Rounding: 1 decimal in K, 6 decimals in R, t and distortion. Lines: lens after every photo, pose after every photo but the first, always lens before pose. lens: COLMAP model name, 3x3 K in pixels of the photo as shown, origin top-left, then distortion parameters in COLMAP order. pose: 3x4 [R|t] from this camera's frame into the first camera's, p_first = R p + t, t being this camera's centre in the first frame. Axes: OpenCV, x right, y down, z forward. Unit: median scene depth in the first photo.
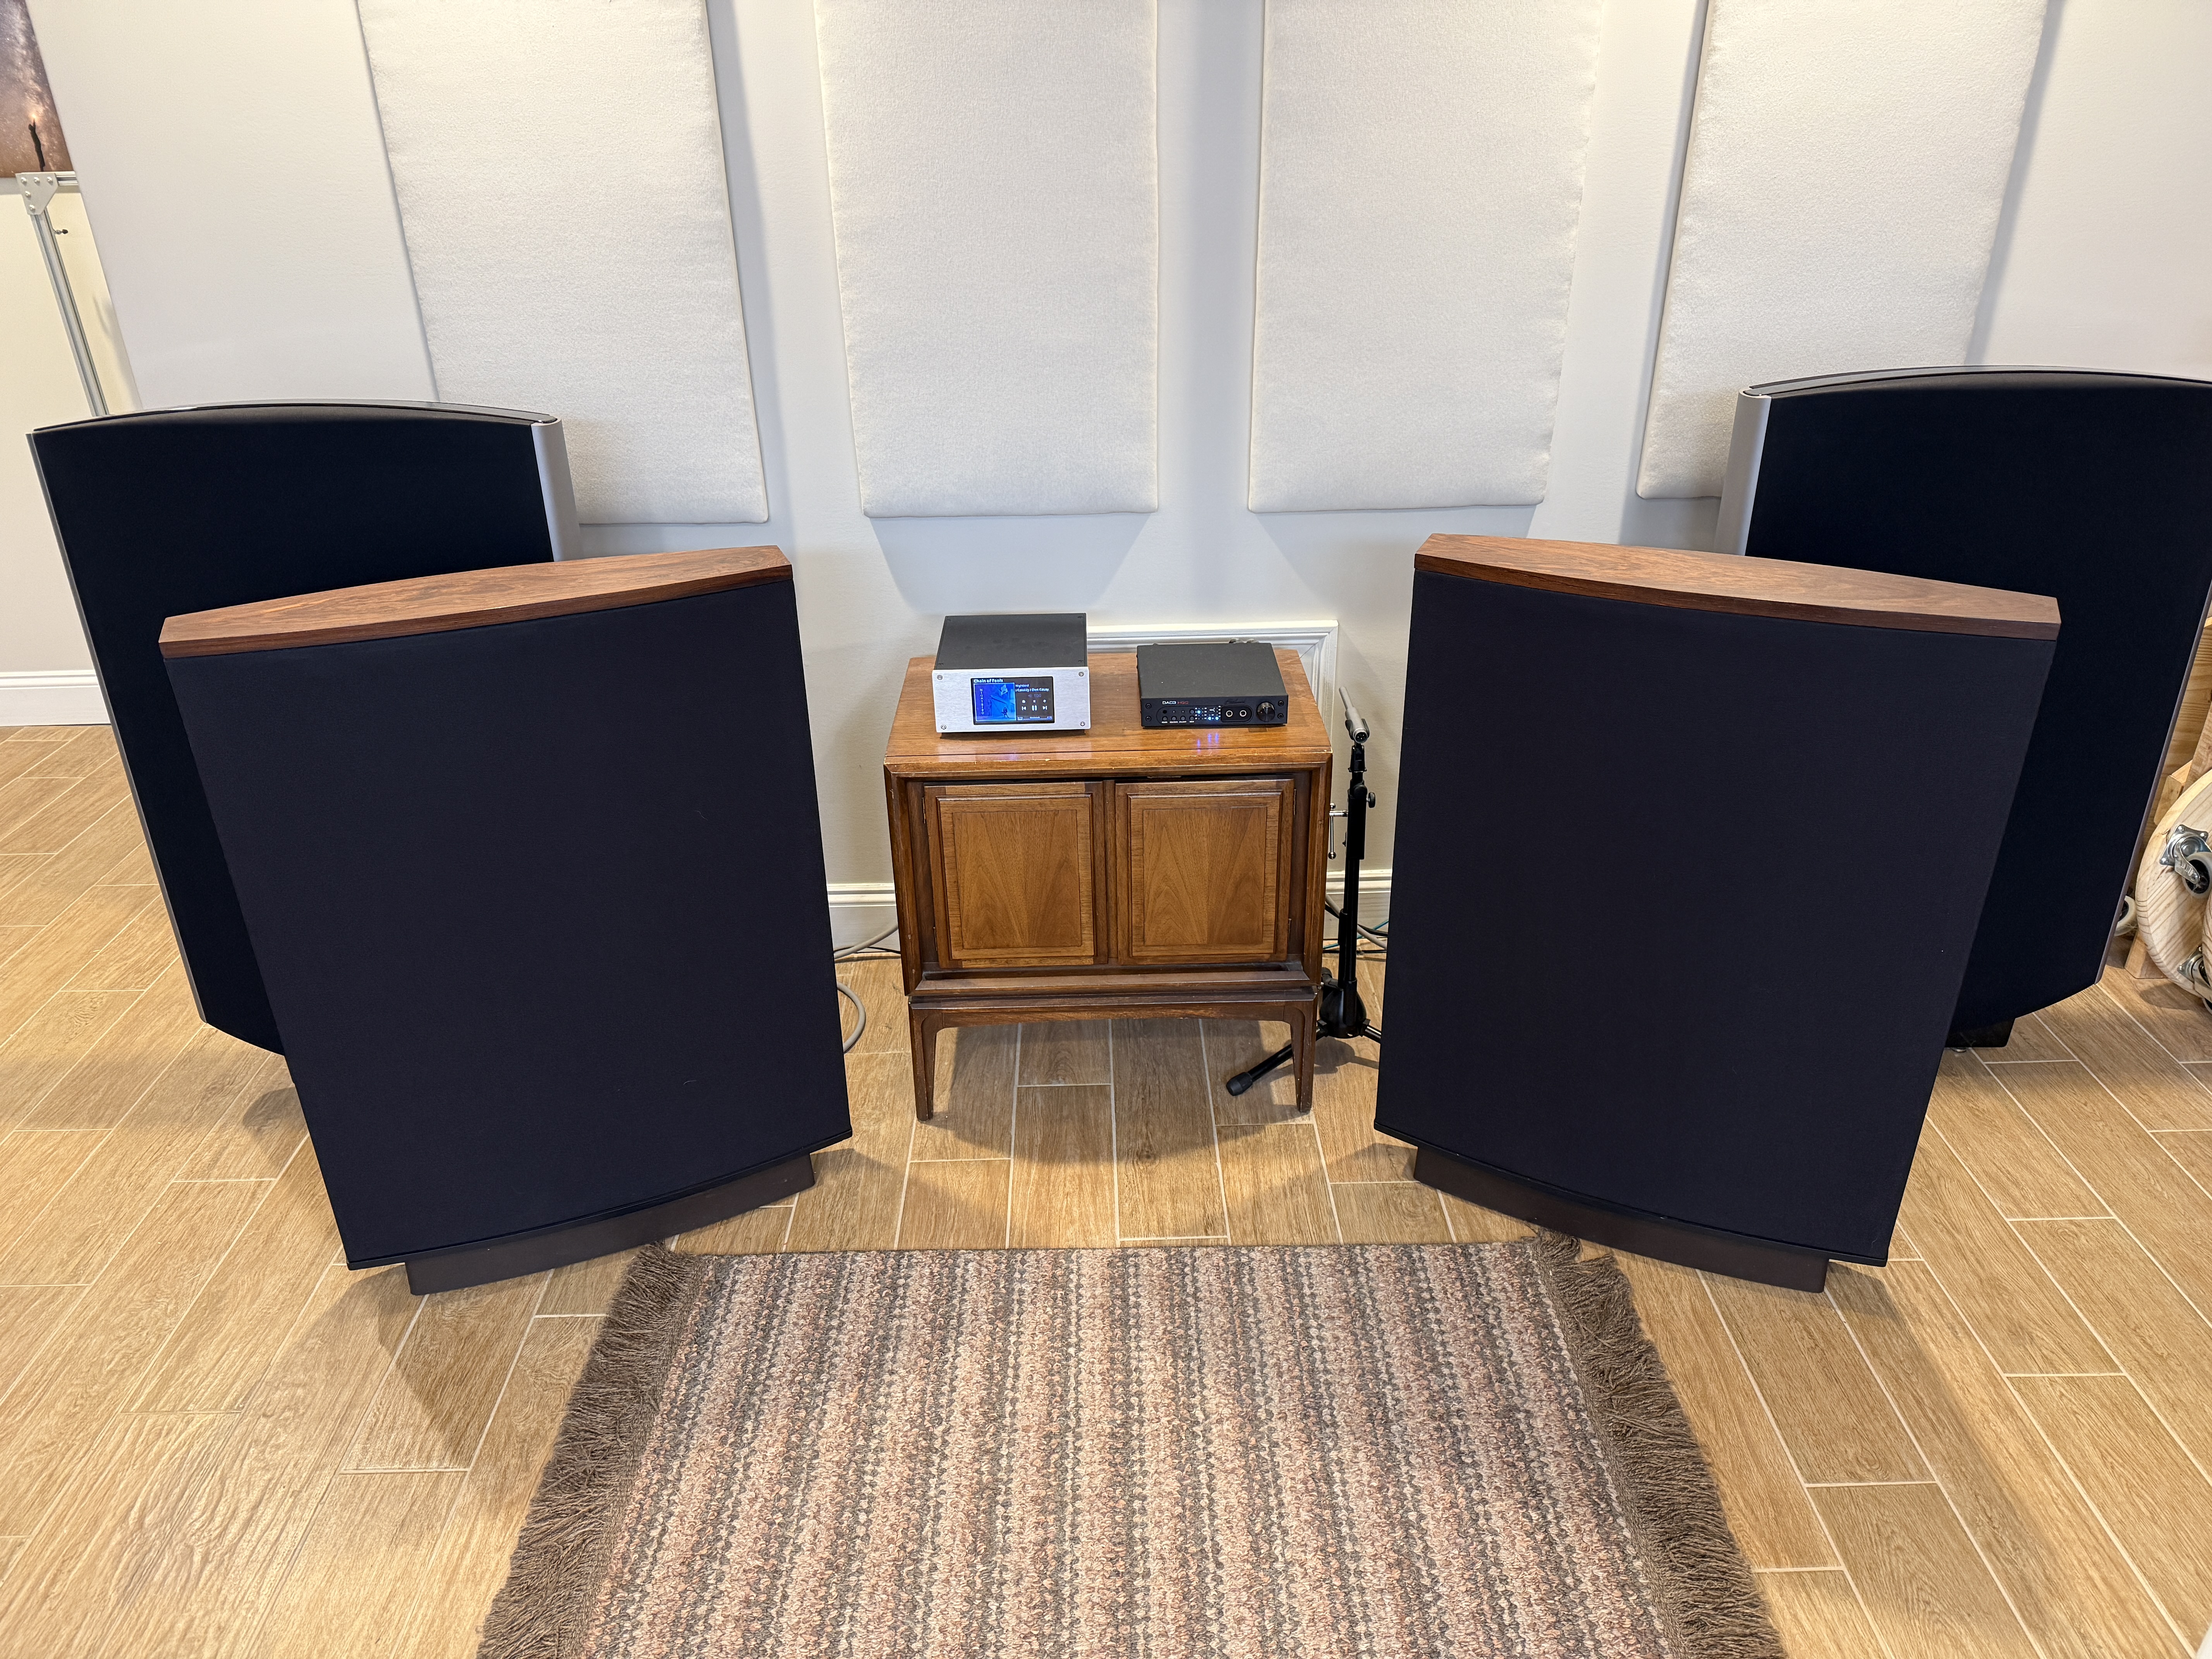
lens RADIAL K [[1558.0, 0, 1109.2], [0, 1558.0, 838.8], [0, 0, 1]] dist [0.151309, -0.297247]
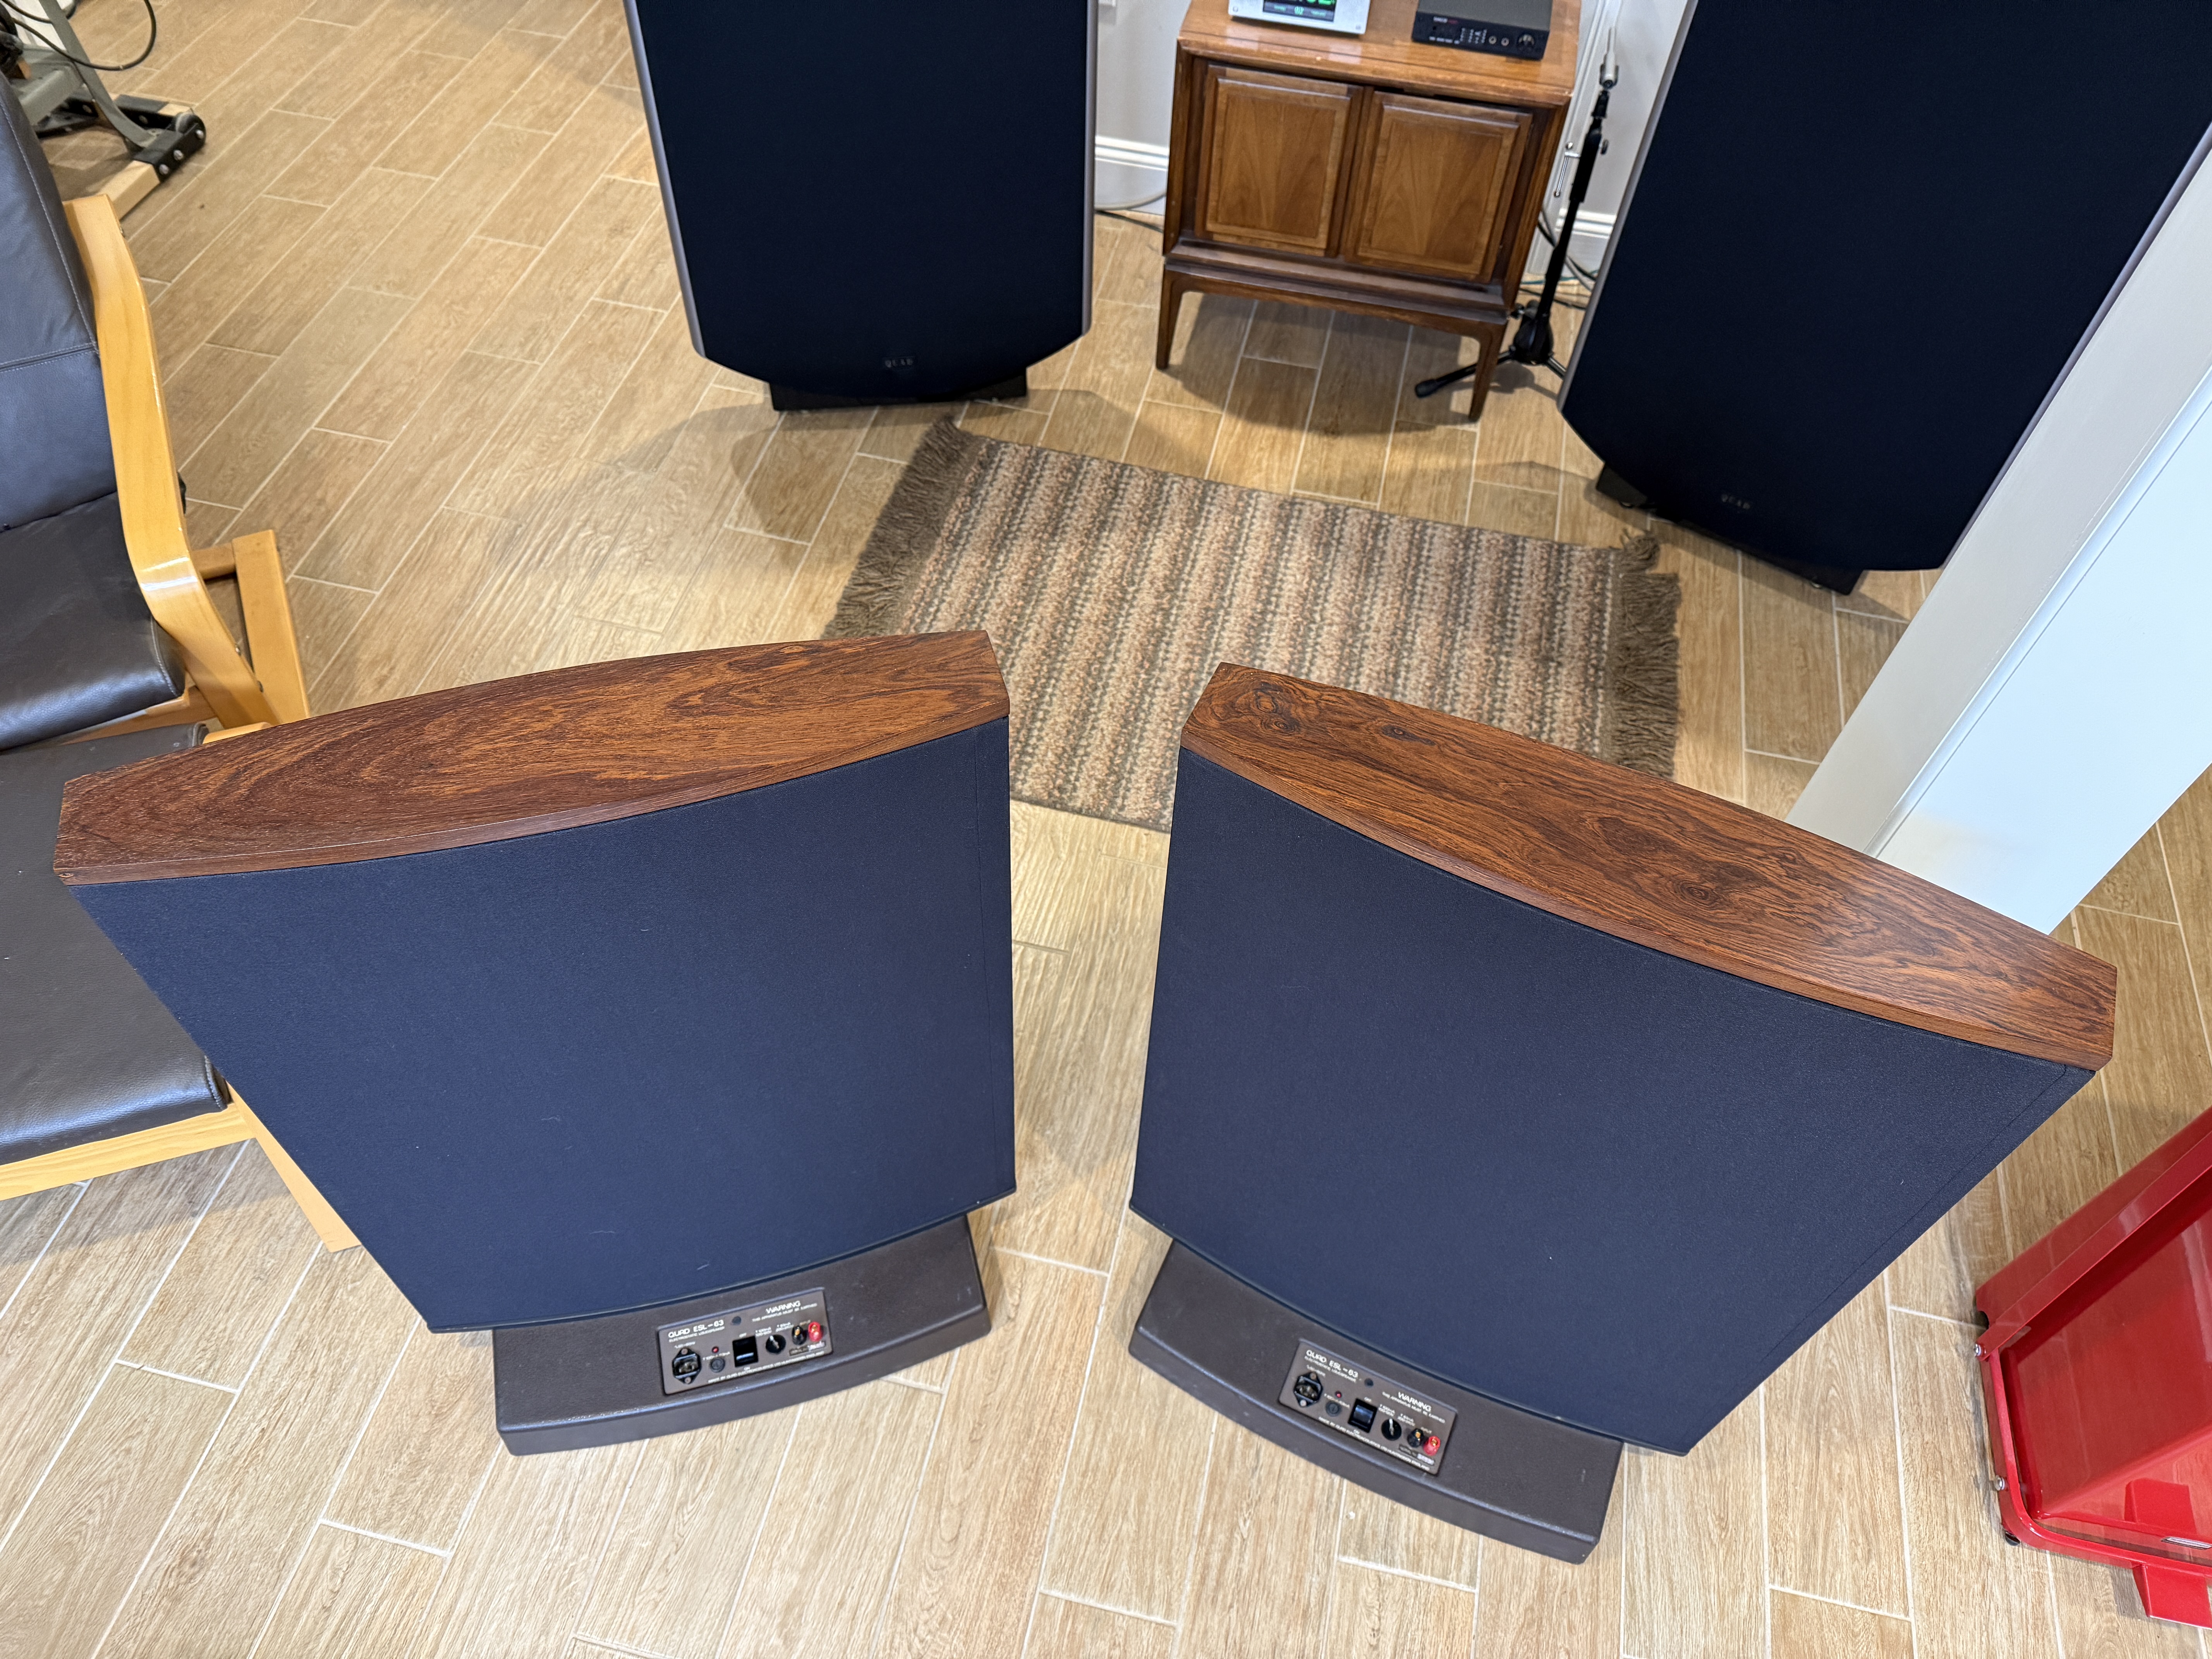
lens RADIAL K [[1558.0, 0, 1109.2], [0, 1558.0, 838.8], [0, 0, 1]] dist [0.151309, -0.297247]
pose [[0.970287, 0.220581, -0.099436, 0.053372], [-0.157785, 0.888398, 0.431107, -0.020587], [0.183433, -0.402608, 0.896805, -0.297470]]
